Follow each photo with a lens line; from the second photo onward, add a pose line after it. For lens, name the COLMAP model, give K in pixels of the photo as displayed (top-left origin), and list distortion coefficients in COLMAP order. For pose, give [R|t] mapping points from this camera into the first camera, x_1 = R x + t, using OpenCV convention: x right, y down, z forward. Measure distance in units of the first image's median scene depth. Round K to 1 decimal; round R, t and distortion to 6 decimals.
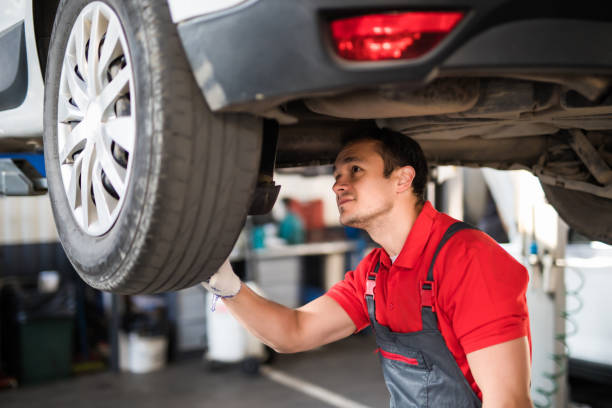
lens RADIAL K [[847.2, 0, 306.0], [0, 847.2, 204.0], [0, 0, 1]] dist [-0.002189, -0.017471]
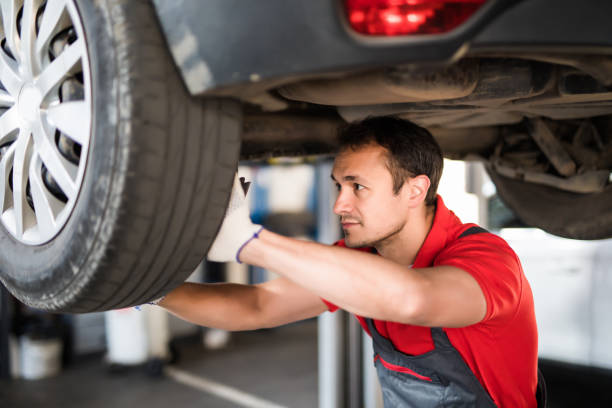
lens RADIAL K [[847.2, 0, 306.0], [0, 847.2, 204.0], [0, 0, 1]] dist [-0.002189, -0.017471]
pose [[0.990214, -0.013099, 0.138939, -0.107568], [0.011398, 0.999850, 0.013029, -0.011656], [-0.139088, -0.011318, 0.990215, 0.150781]]
